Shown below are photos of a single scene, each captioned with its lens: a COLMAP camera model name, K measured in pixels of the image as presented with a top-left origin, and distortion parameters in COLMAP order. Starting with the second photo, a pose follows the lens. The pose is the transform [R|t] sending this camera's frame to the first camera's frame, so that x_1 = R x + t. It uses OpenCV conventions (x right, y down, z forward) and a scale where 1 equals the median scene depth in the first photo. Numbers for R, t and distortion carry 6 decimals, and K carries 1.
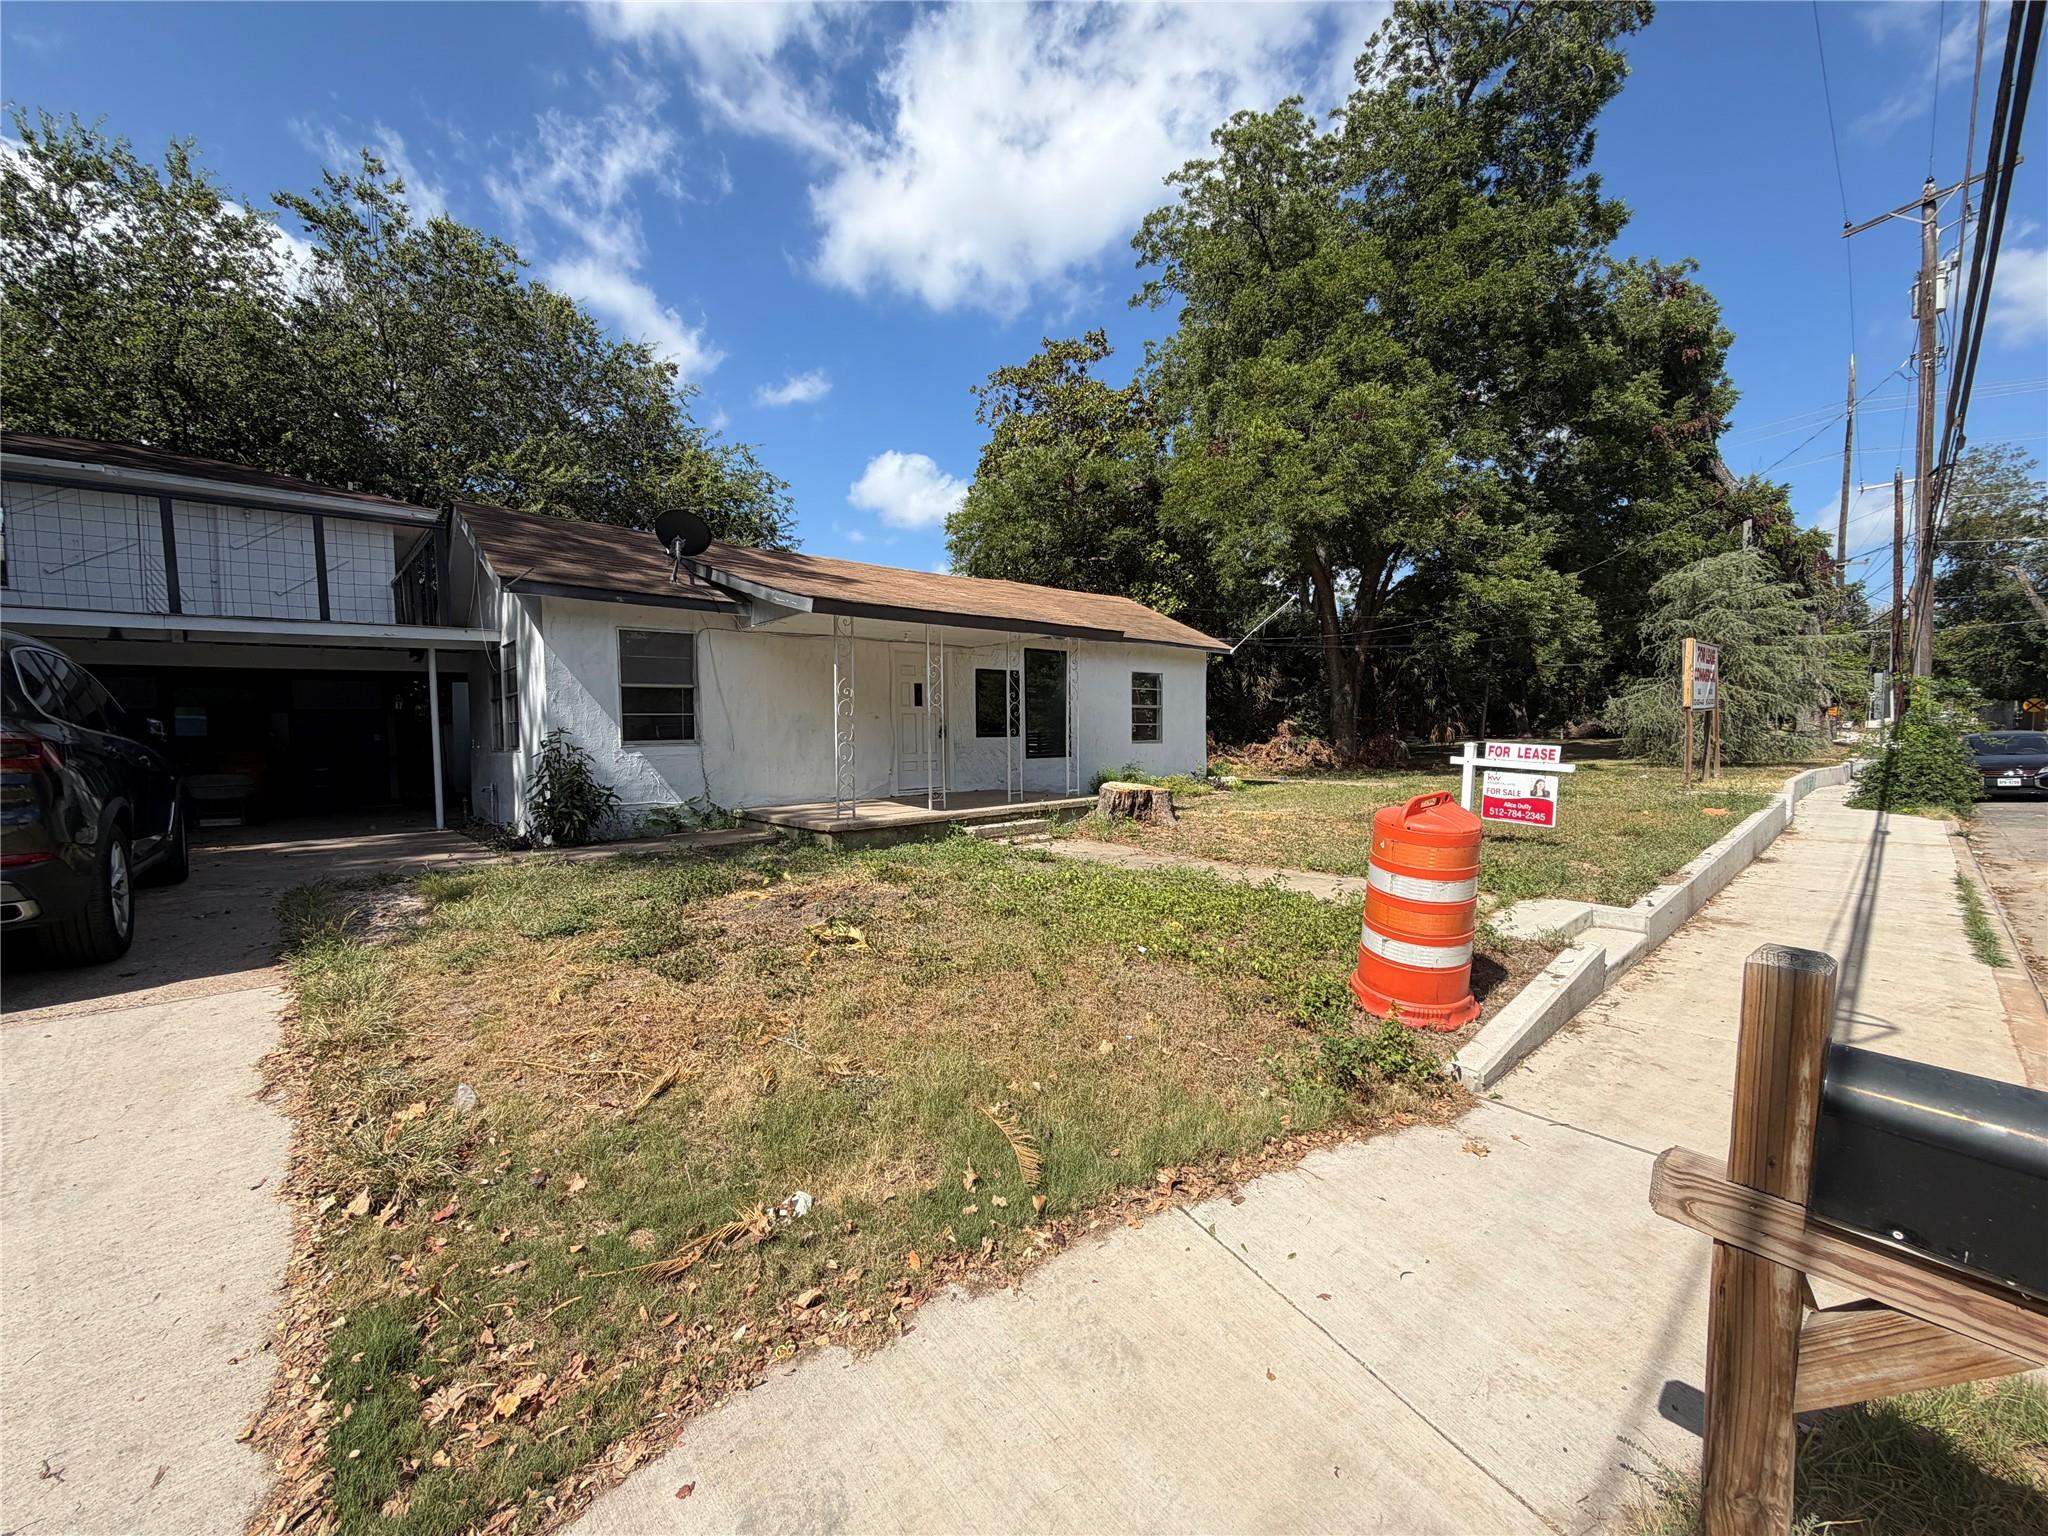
lens RADIAL K [[813.2, 0, 1019.6], [0, 813.2, 771.2], [0, 0, 1]] dist [0.002528, 0.000128]
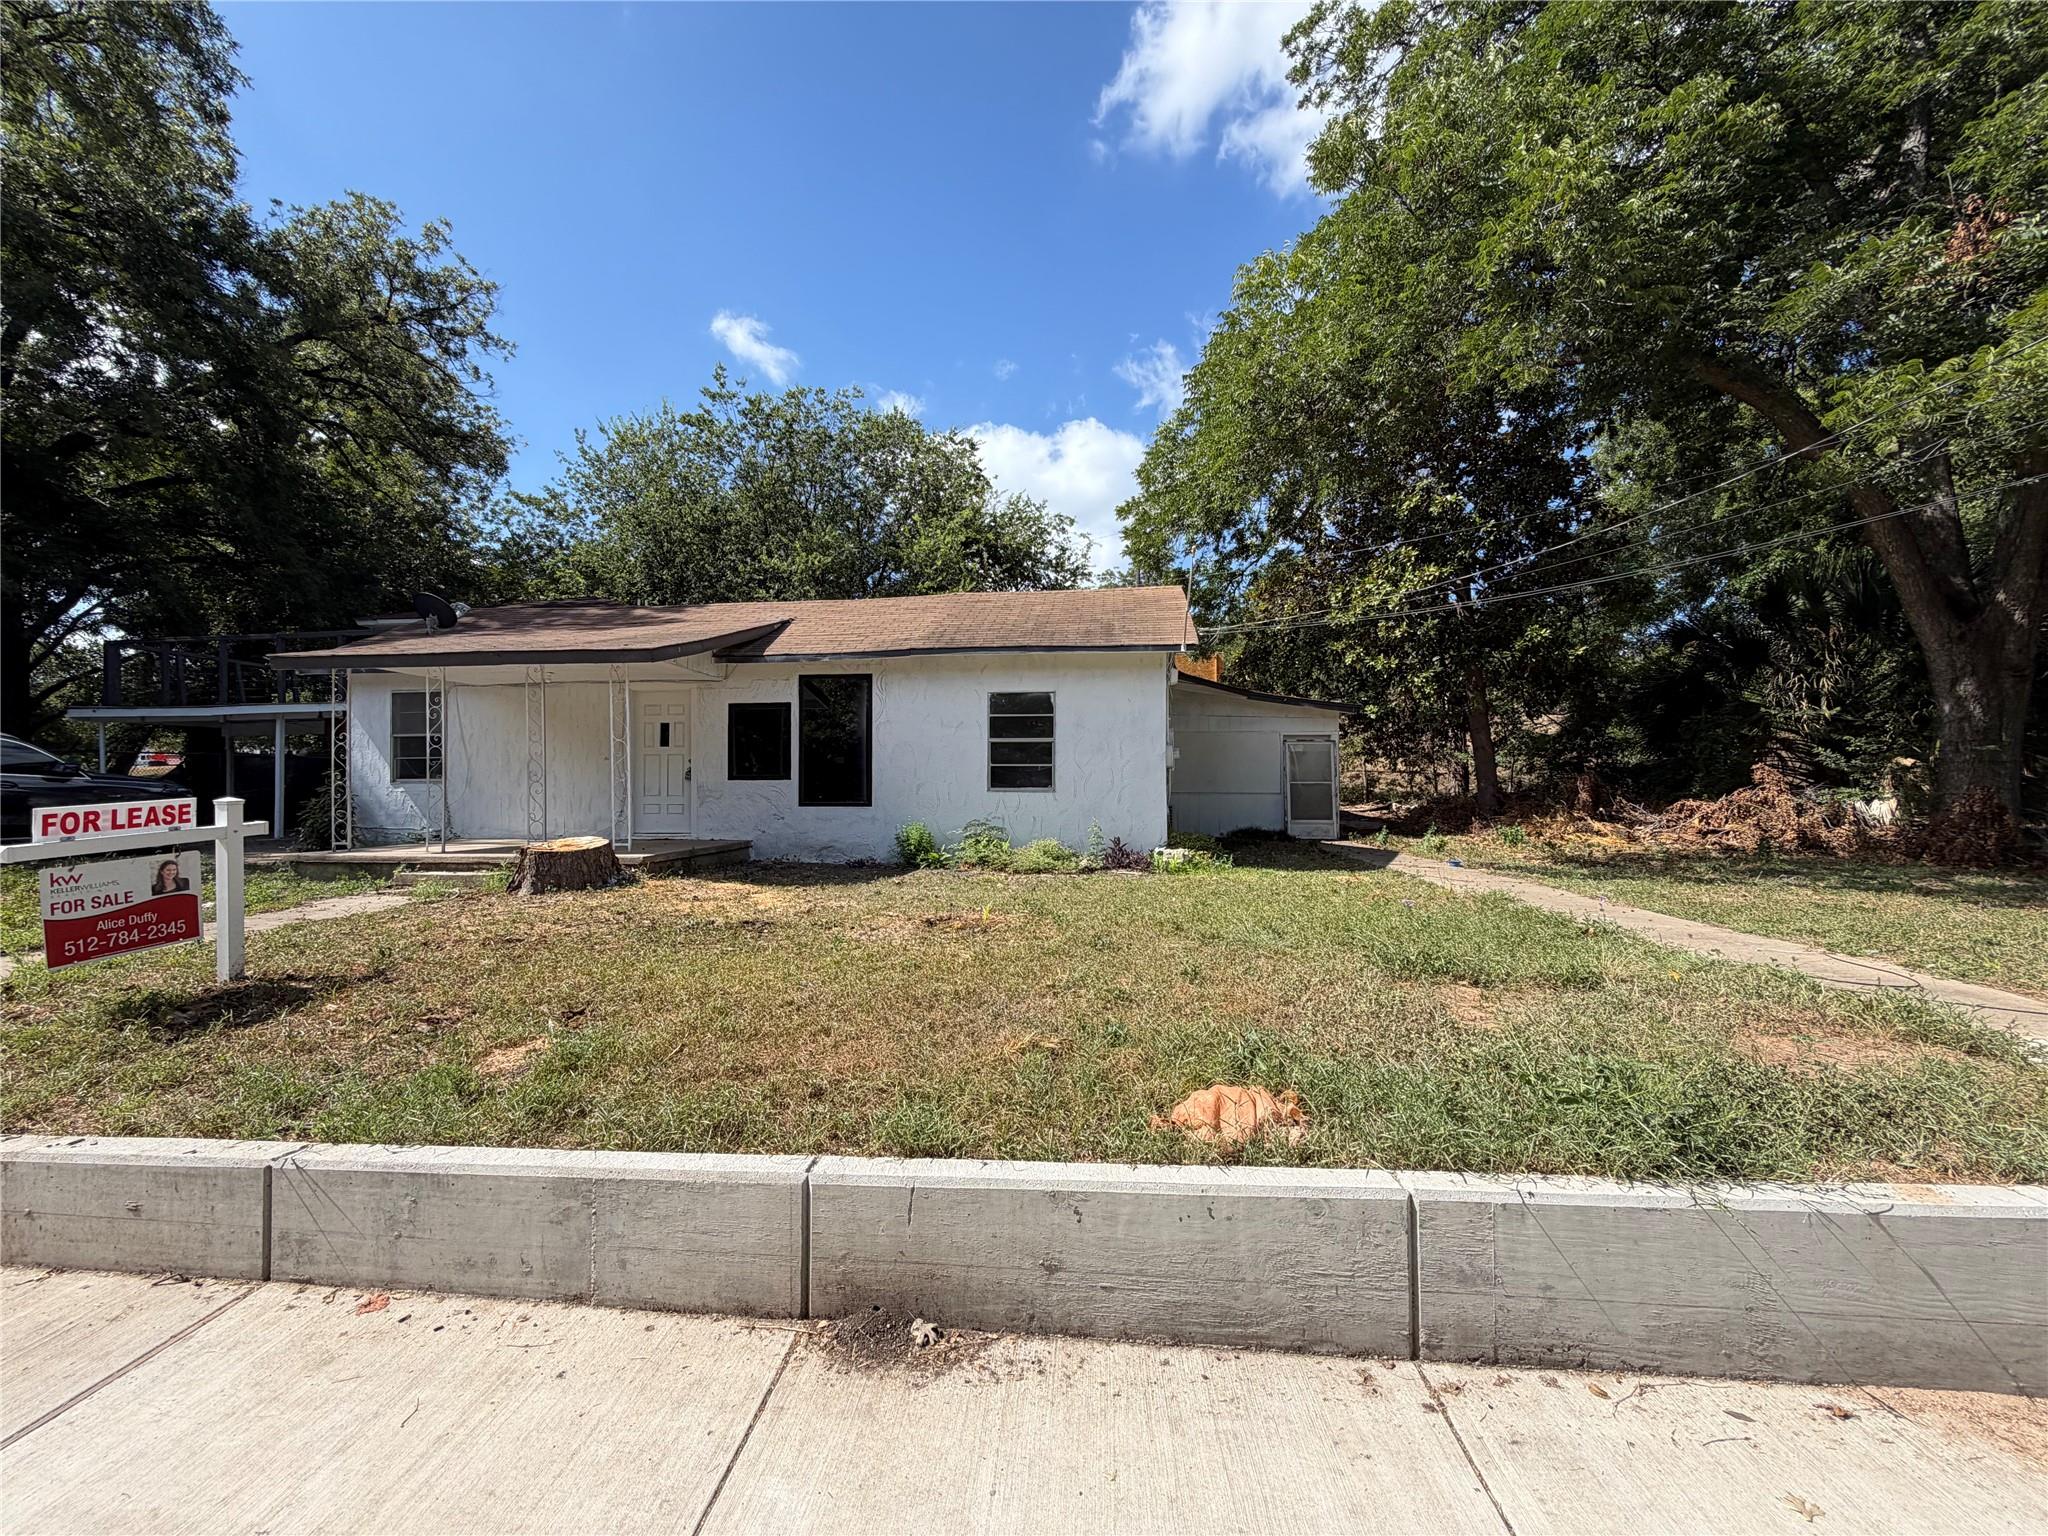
lens RADIAL K [[813.2, 0, 1019.0], [0, 813.2, 769.4], [0, 0, 1]] dist [0.002528, 0.000128]
pose [[0.666337, 0.000615, -0.745651, 0.750958], [-0.042628, 0.998396, -0.037271, -0.029031], [0.744431, 0.056621, 0.665294, 0.569900]]
